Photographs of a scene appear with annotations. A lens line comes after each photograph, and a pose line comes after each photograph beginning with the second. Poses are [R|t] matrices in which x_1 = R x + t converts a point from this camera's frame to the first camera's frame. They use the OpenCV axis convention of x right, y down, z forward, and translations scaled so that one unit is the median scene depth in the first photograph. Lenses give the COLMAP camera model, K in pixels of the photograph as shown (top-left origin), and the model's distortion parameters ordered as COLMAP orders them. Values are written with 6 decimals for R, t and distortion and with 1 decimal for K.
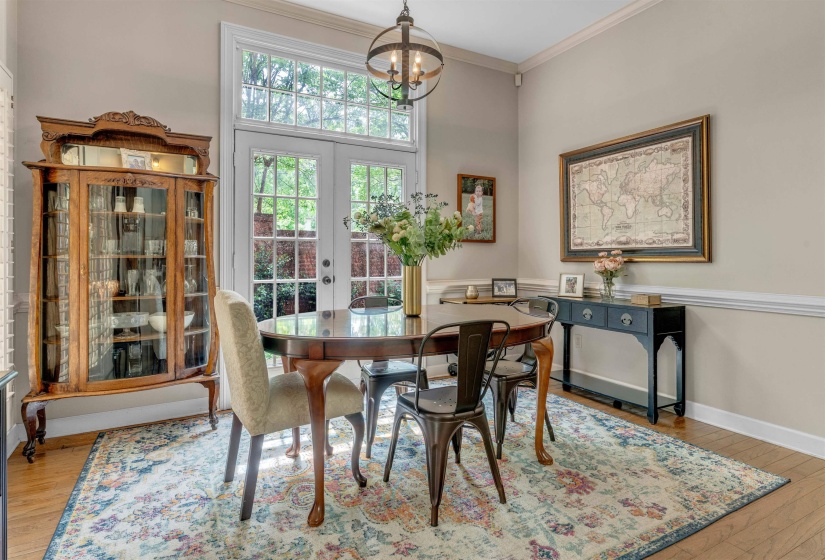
lens RADIAL K [[436.8, 0, 415.1], [0, 436.8, 255.6], [0, 0, 1]] dist [-0.001558, 0.002514]
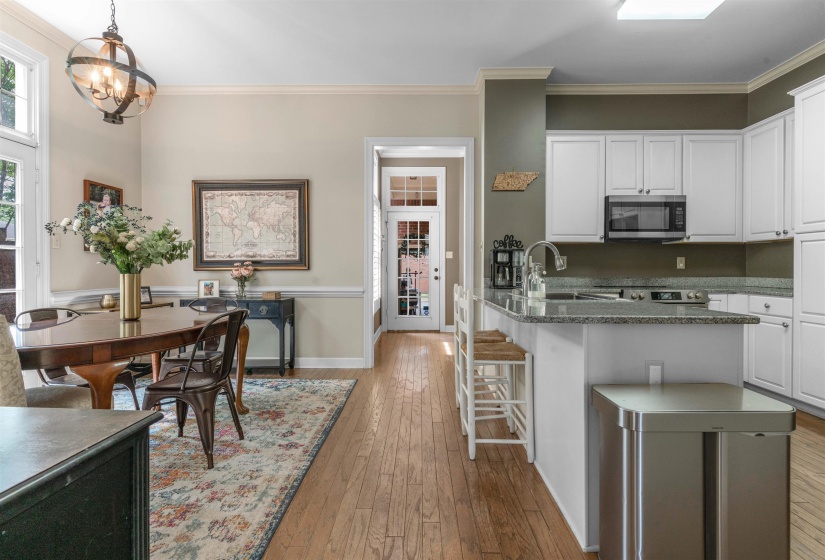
lens RADIAL K [[401.1, 0, 403.1], [0, 401.1, 270.5], [0, 0, 1]] dist [0.000876, 0.001555]
pose [[0.510164, -0.005648, 0.860058, -0.423032], [-0.002477, 0.999965, 0.008036, 0.005285], [-0.860073, -0.006230, 0.510132, -0.070027]]
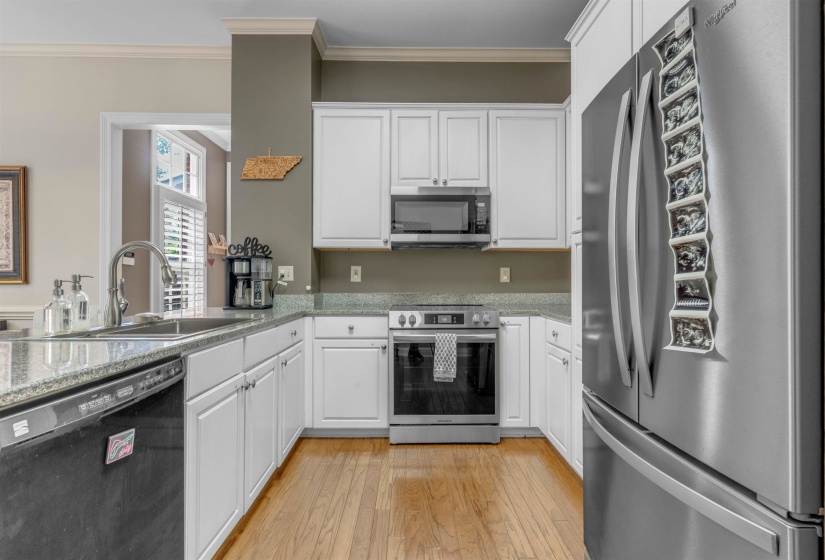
lens RADIAL K [[401.1, 0, 412.0], [0, 401.1, 277.5], [0, 0, 1]] dist [0.000876, 0.001555]
pose [[0.489144, 0.005984, 0.872183, 0.202344], [-0.002074, 0.999982, -0.005698, 0.001748], [-0.872201, 0.000978, 0.489147, -0.514910]]
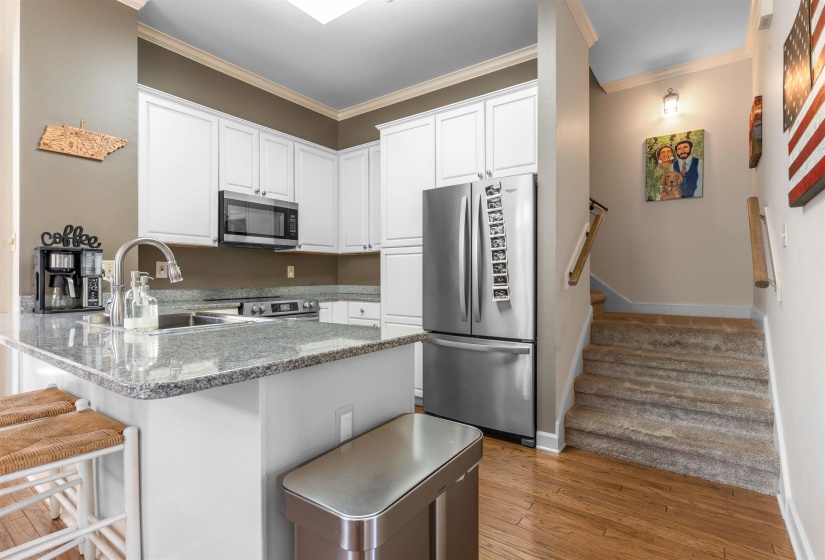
lens RADIAL K [[411.5, 0, 417.0], [0, 411.5, 275.6], [0, 0, 1]] dist [-0.000965, 0.001922]
pose [[-0.424649, 0.000229, 0.905358, -0.185861], [-0.000678, 1.000000, -0.000572, 0.001055], [-0.905358, -0.000857, -0.424649, 0.021330]]
